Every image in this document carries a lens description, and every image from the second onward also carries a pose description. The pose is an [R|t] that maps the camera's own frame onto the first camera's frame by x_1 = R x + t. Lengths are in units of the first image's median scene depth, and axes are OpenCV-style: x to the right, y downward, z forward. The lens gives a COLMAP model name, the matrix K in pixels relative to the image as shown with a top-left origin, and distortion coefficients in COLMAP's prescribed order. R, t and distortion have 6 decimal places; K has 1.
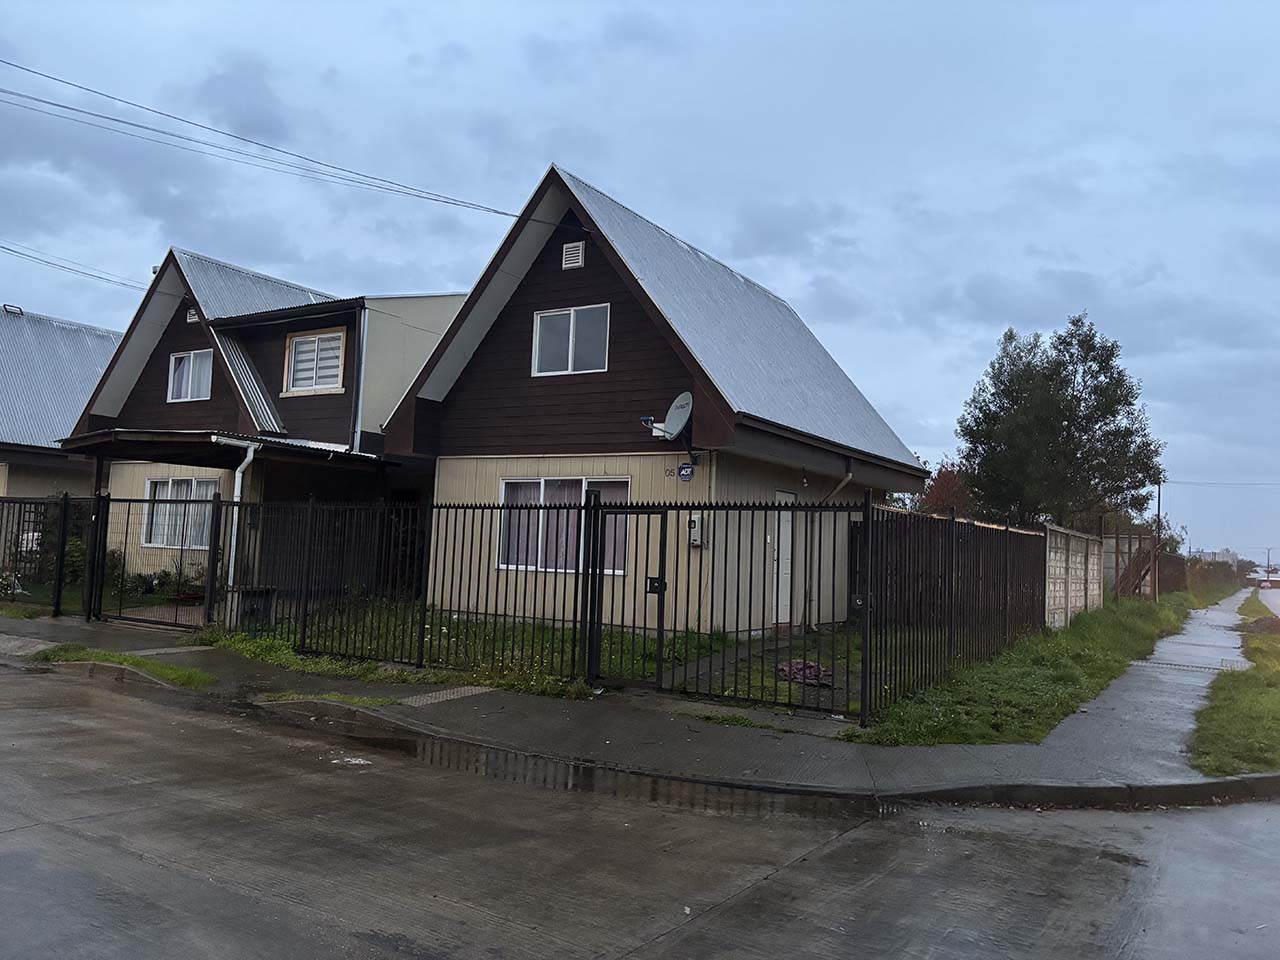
lens RADIAL K [[955.9, 0, 654.2], [0, 955.9, 476.8], [0, 0, 1]] dist [0.046765, -0.053001]
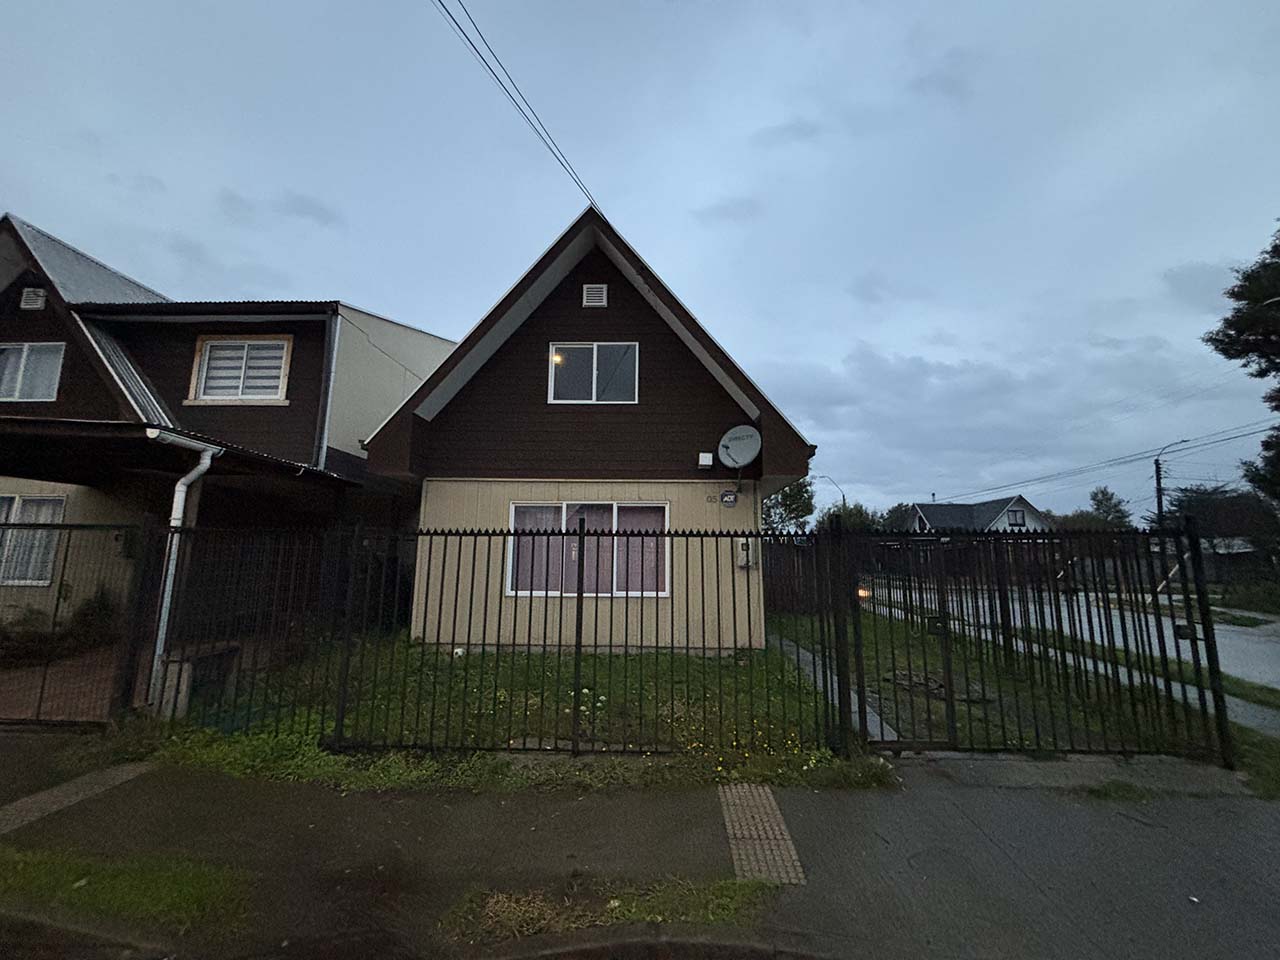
lens RADIAL K [[513.4, 0, 638.4], [0, 513.4, 475.5], [0, 0, 1]] dist [-0.002801, 0.000835]
pose [[0.867922, 0.046908, 0.494480, -0.316385], [-0.013853, 0.997429, -0.070304, 0.009796], [-0.496507, 0.054168, 0.866341, 0.486922]]
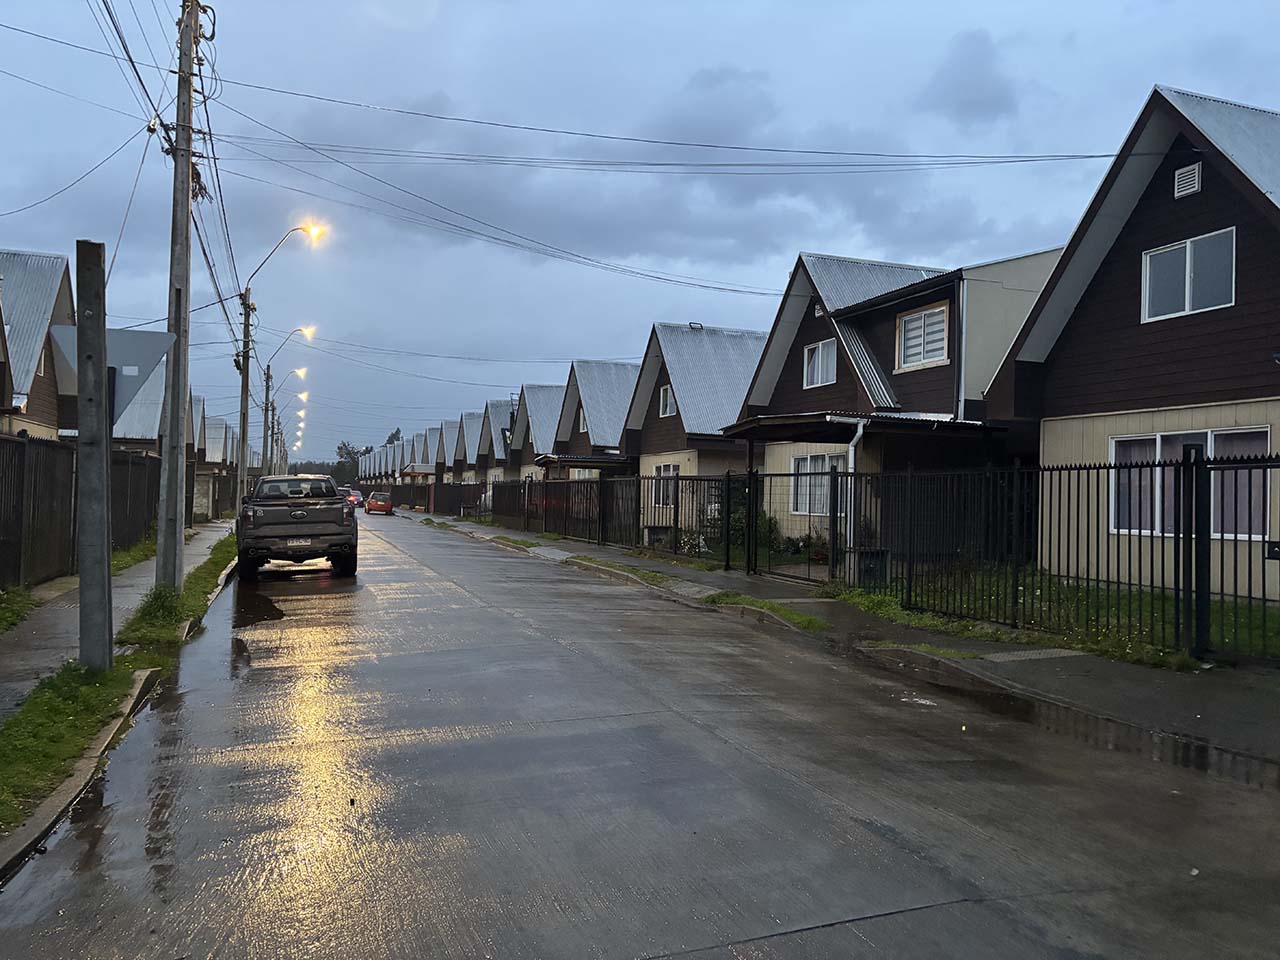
lens RADIAL K [[955.9, 0, 643.4], [0, 955.9, 484.7], [0, 0, 1]] dist [0.046765, -0.053001]
pose [[0.784580, -0.031317, -0.619236, 0.064798], [0.056251, 0.998200, 0.020789, 0.002874], [0.617471, -0.051143, 0.784929, -0.026333]]
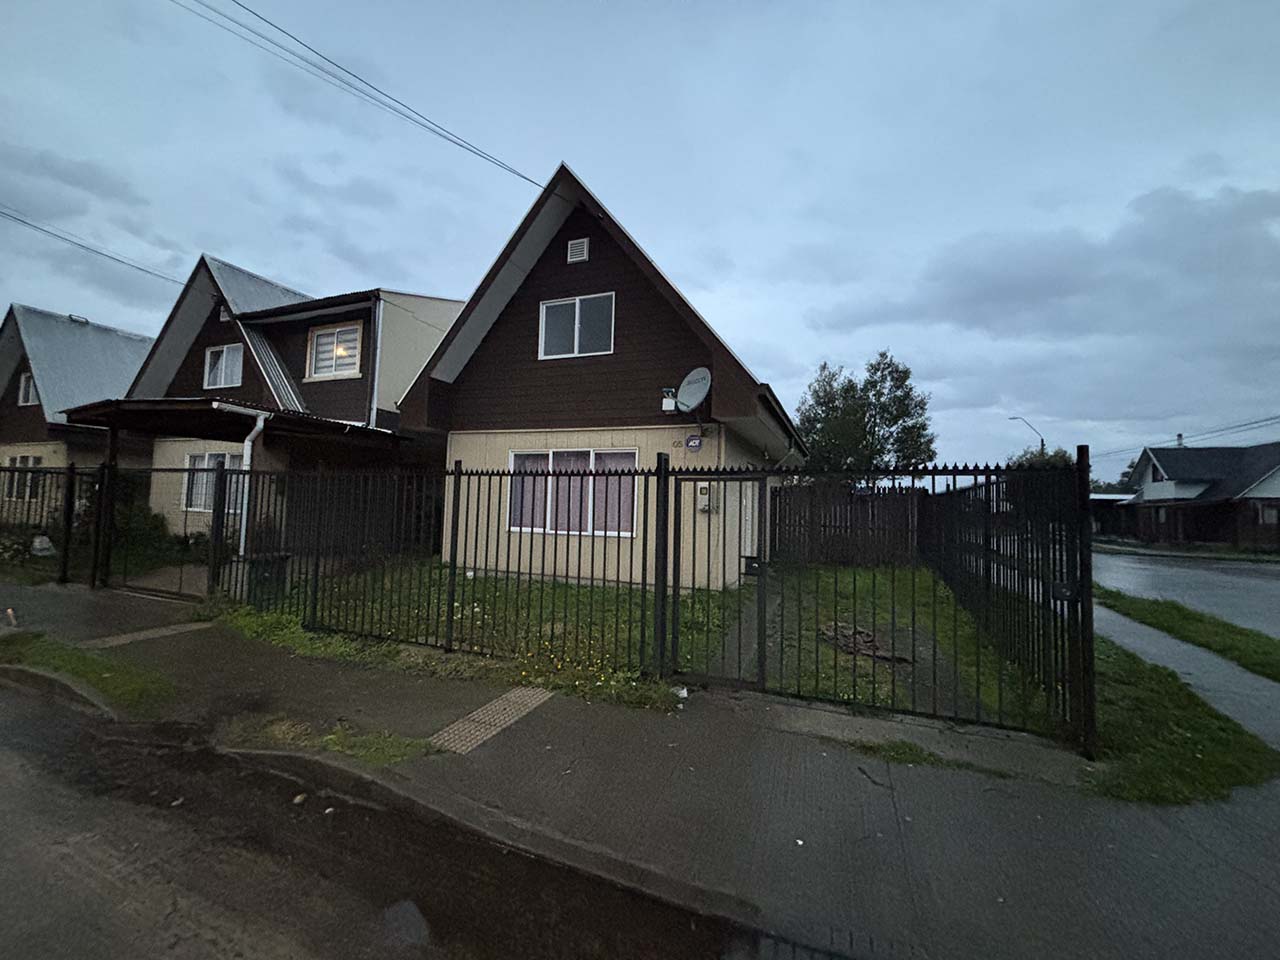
lens RADIAL K [[513.4, 0, 638.9], [0, 513.4, 477.0], [0, 0, 1]] dist [-0.002801, 0.000835]
pose [[0.985317, -0.001594, 0.170730, -0.116795], [-0.003132, 0.999619, 0.027410, 0.016232], [-0.170708, -0.027543, 0.984937, 0.389125]]
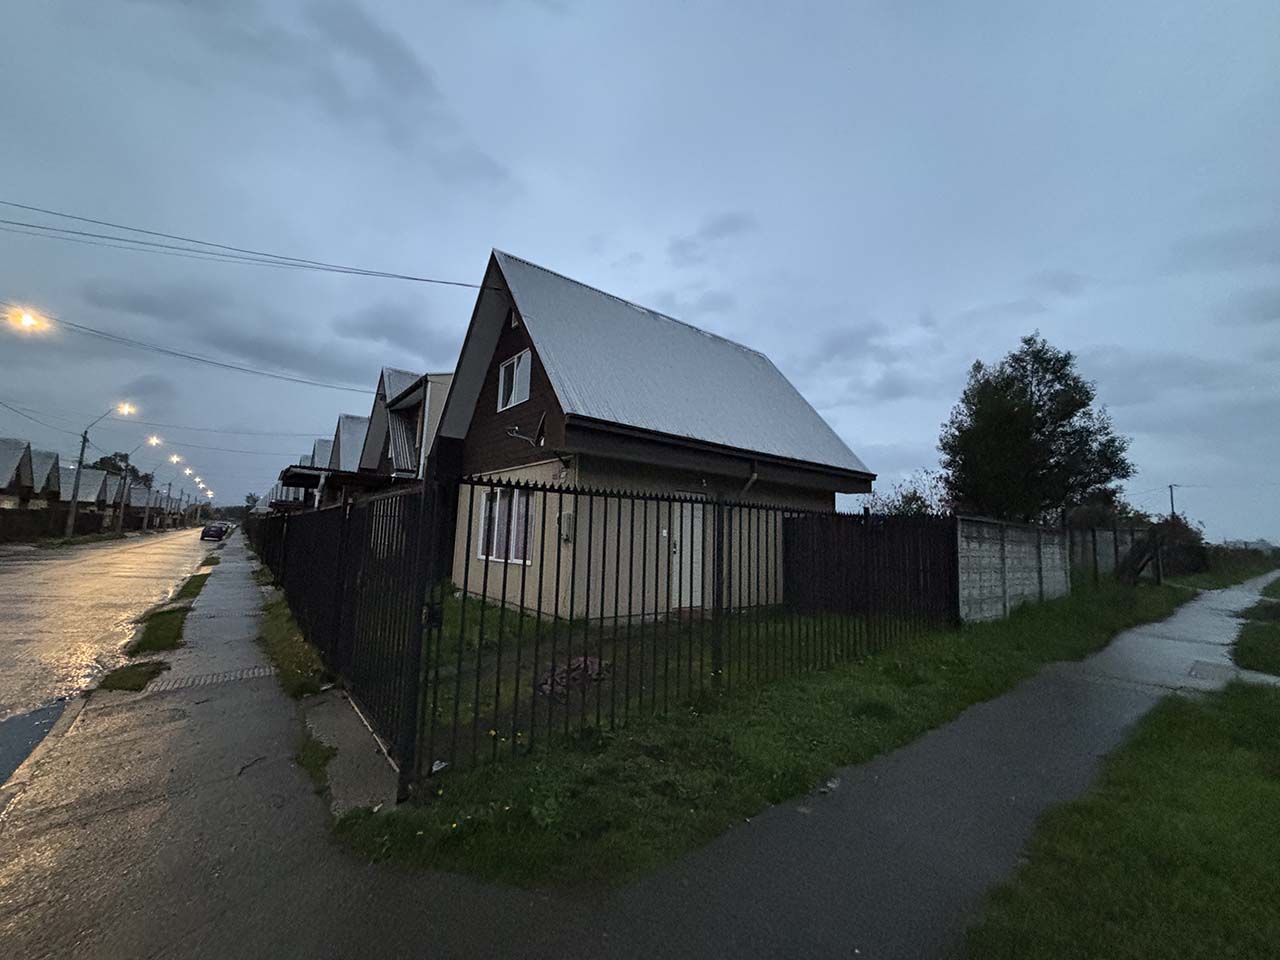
lens RADIAL K [[513.4, 0, 640.3], [0, 513.4, 476.5], [0, 0, 1]] dist [-0.002801, 0.000835]
pose [[0.940127, -0.050574, -0.337050, 0.297627], [0.031866, 0.997640, -0.060812, 0.033671], [0.339331, 0.046431, 0.939521, 0.408763]]
